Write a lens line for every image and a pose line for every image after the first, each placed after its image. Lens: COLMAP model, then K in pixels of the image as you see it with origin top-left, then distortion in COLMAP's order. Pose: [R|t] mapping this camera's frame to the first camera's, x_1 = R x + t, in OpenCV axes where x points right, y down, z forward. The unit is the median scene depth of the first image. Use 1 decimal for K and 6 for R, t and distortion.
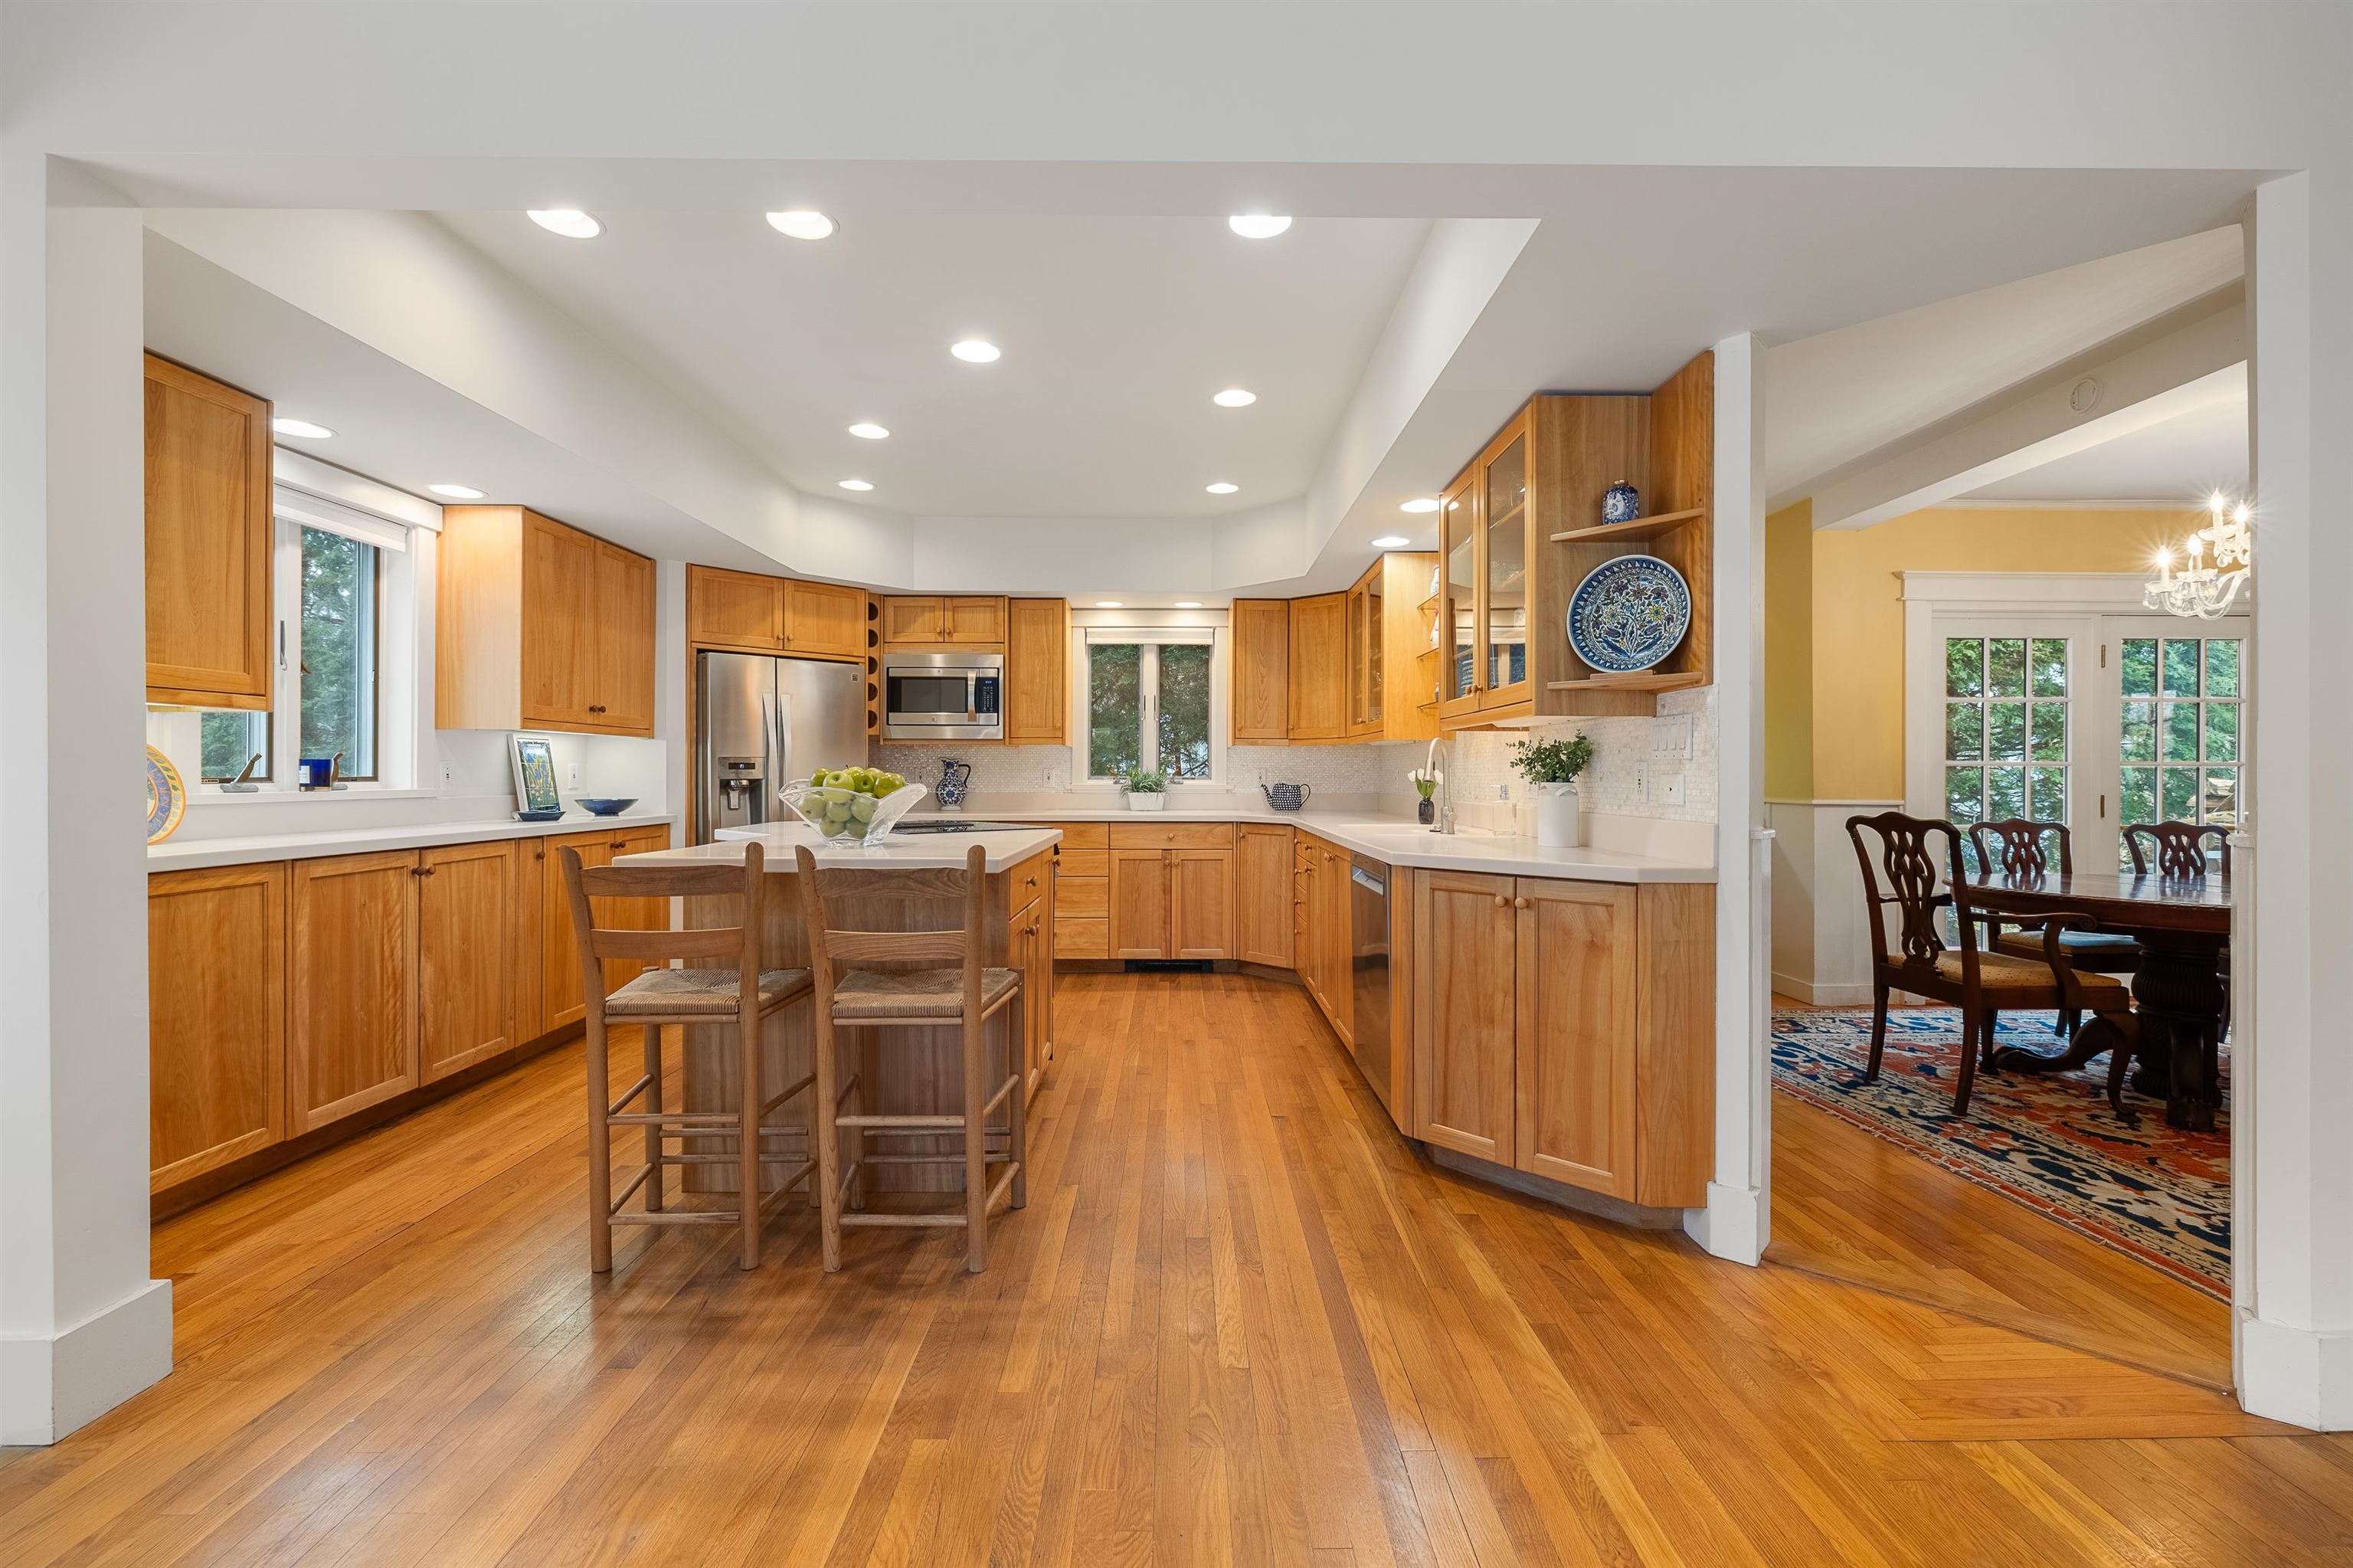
lens RADIAL K [[1006.5, 0, 1188.5], [0, 1006.5, 777.9], [0, 0, 1]] dist [0.001827, -0.000187]
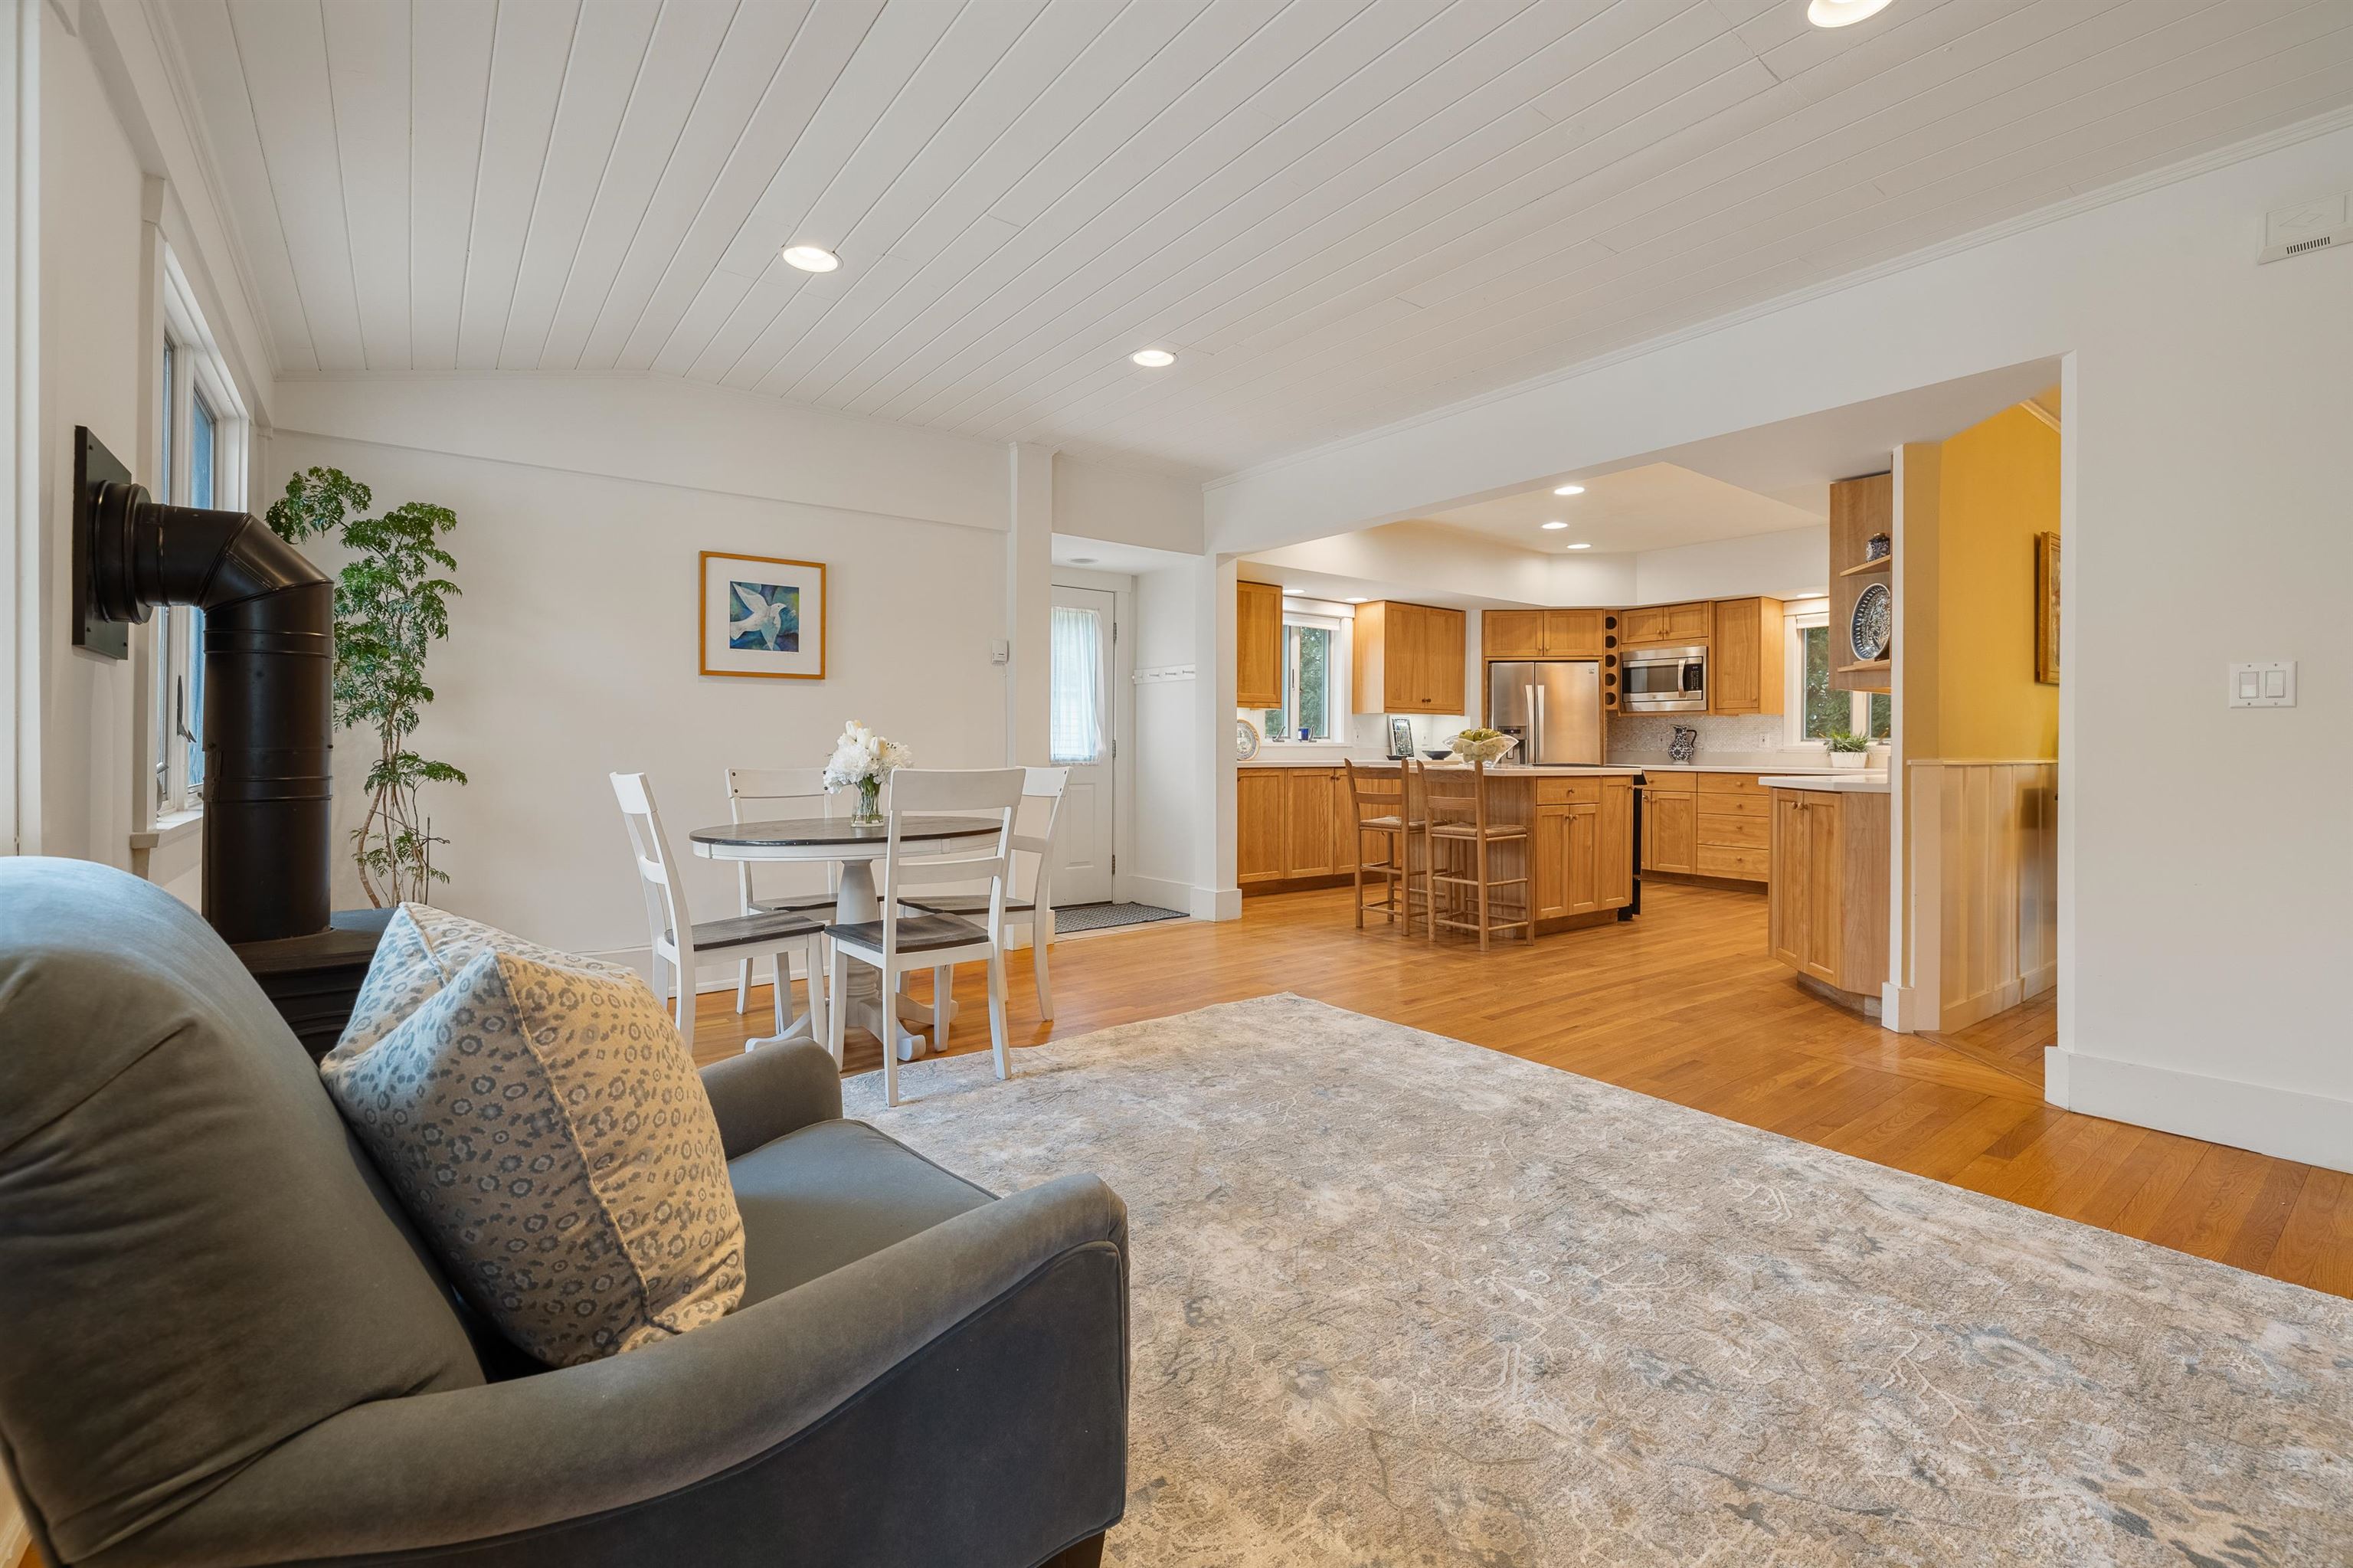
lens RADIAL K [[1006.5, 0, 1188.5], [0, 1006.5, 777.9], [0, 0, 1]] dist [0.001827, -0.000187]
pose [[0.604780, 0.027156, -0.795930, 0.726625], [-0.007165, 0.999564, 0.028660, 0.028052], [0.796361, -0.011630, 0.604710, -0.539561]]
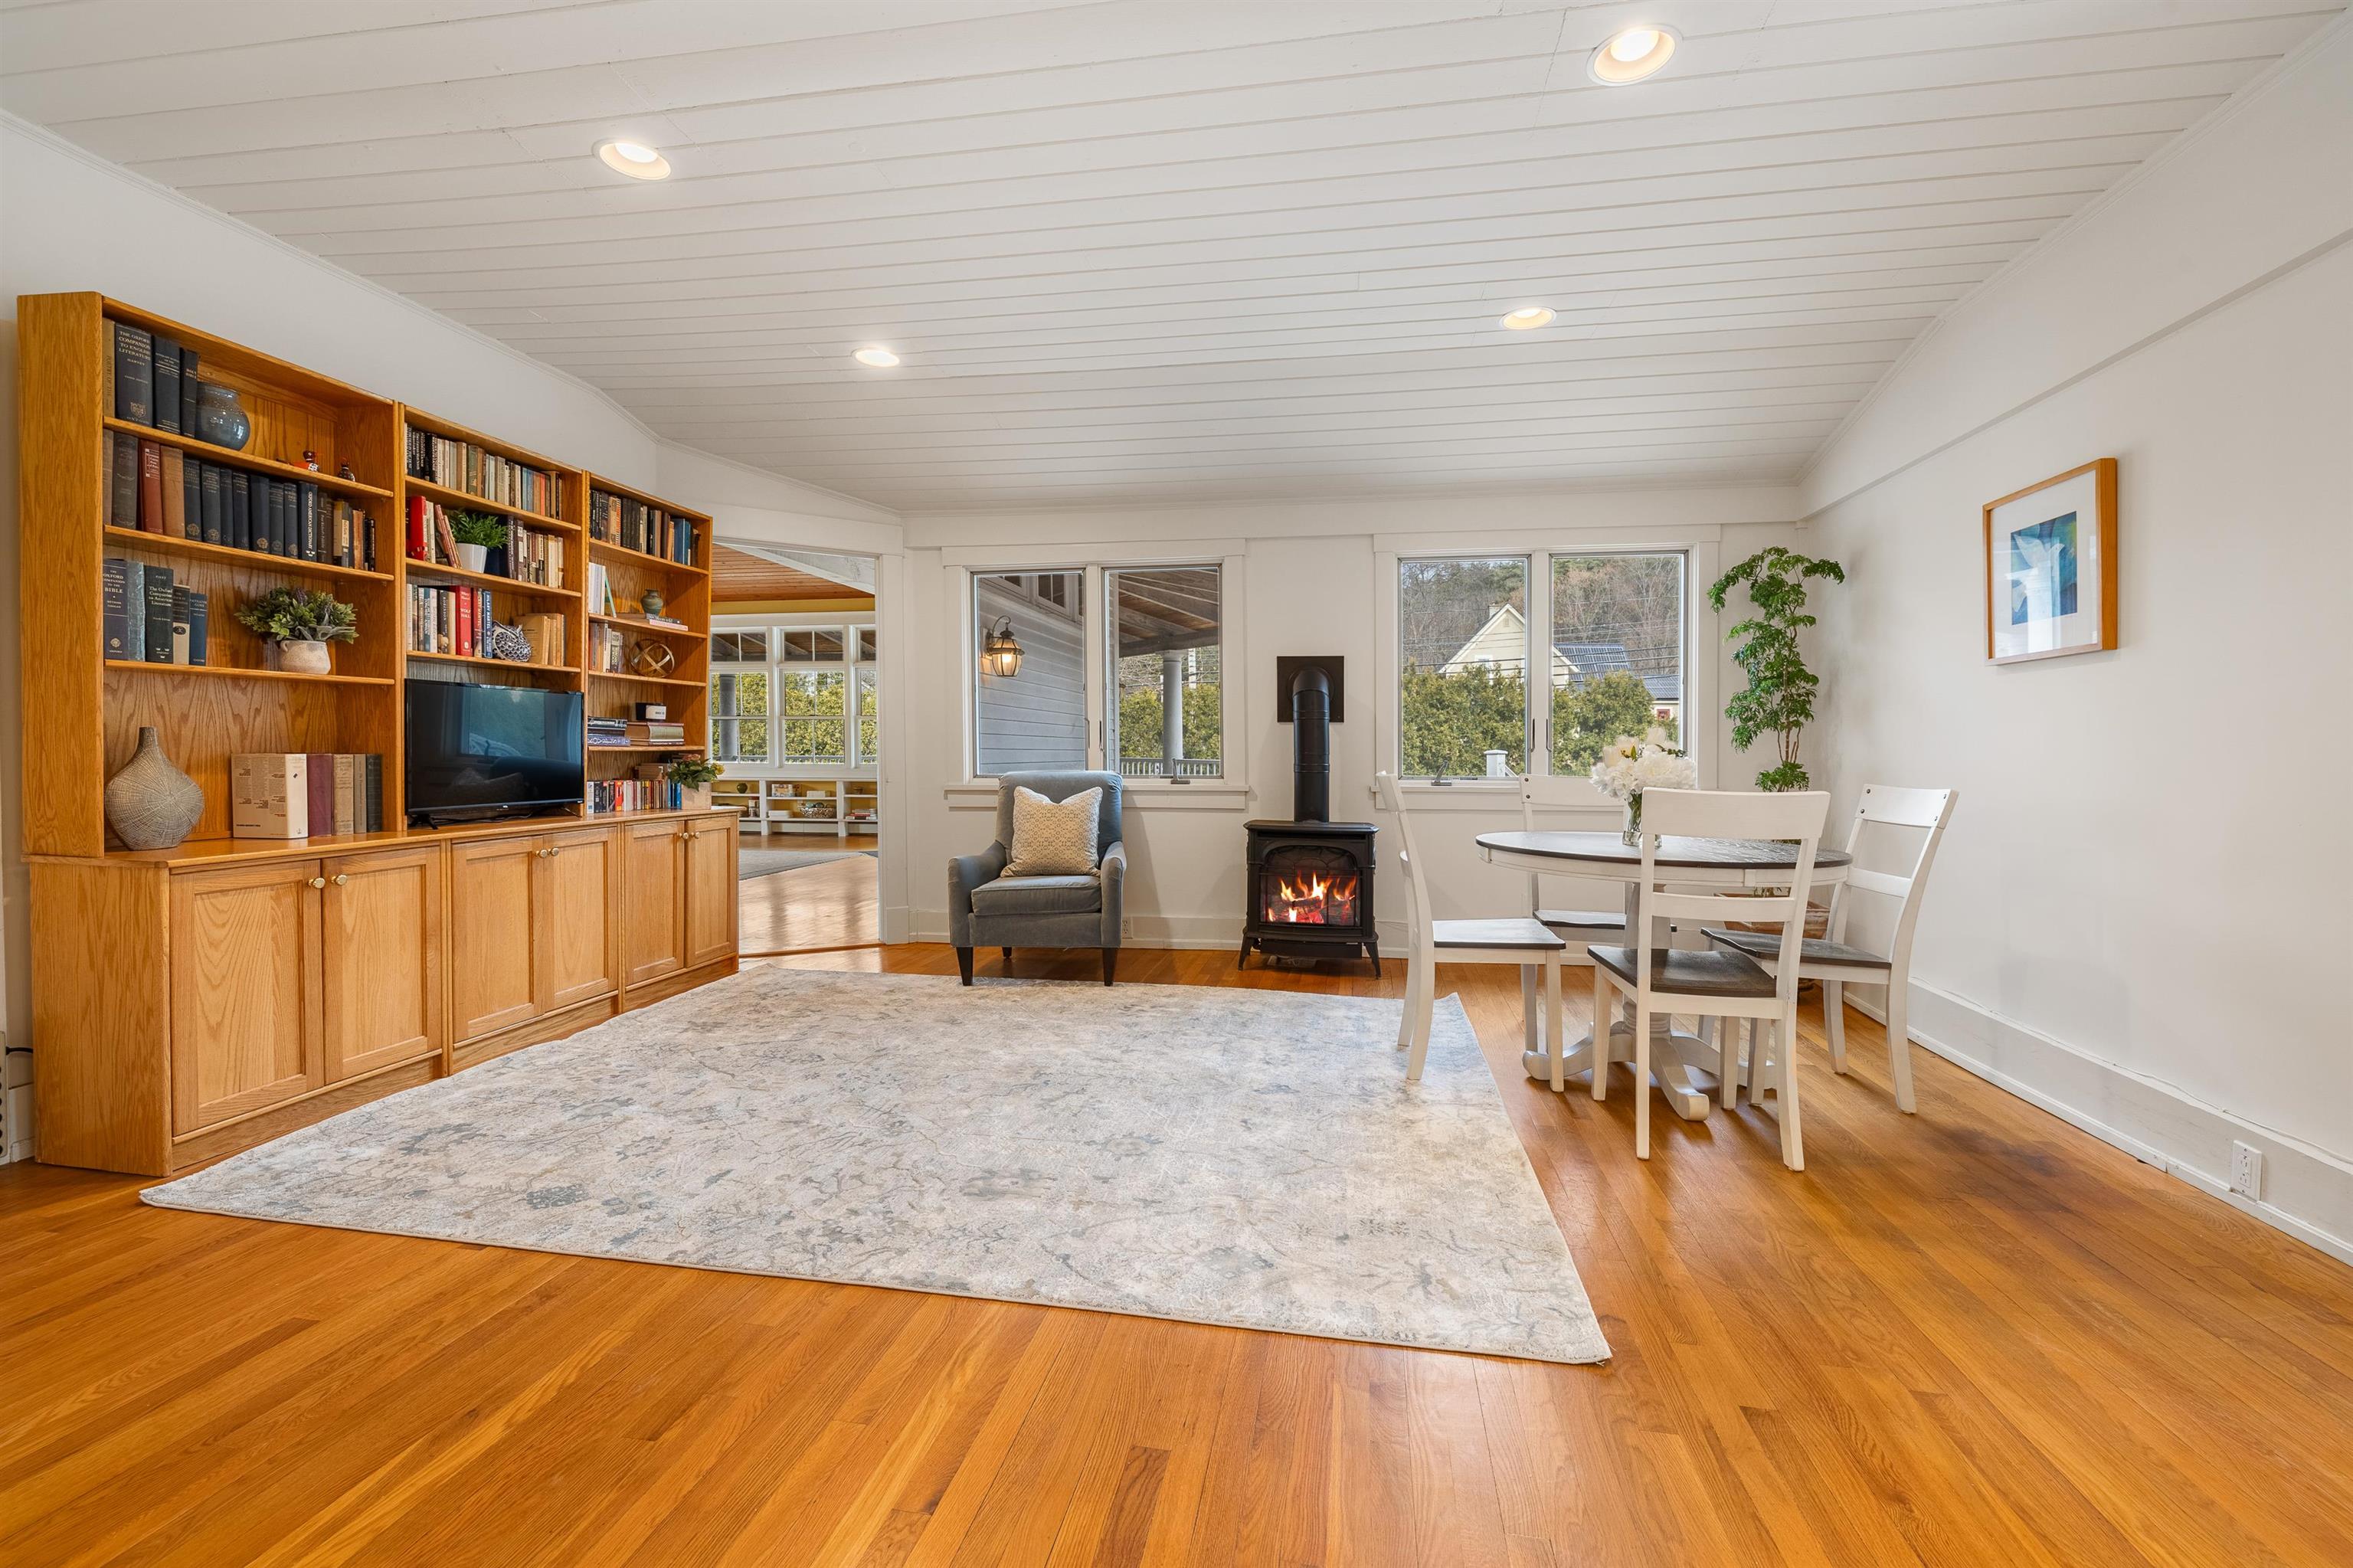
lens RADIAL K [[1051.3, 0, 1176.5], [0, 1051.3, 784.0], [0, 0, 1]] dist [0.001060, -0.000096]
pose [[-0.981297, -0.014766, 0.191931, -0.007392], [-0.007521, 0.999233, 0.038418, 0.018782], [-0.192351, 0.036256, -0.980656, 0.730159]]
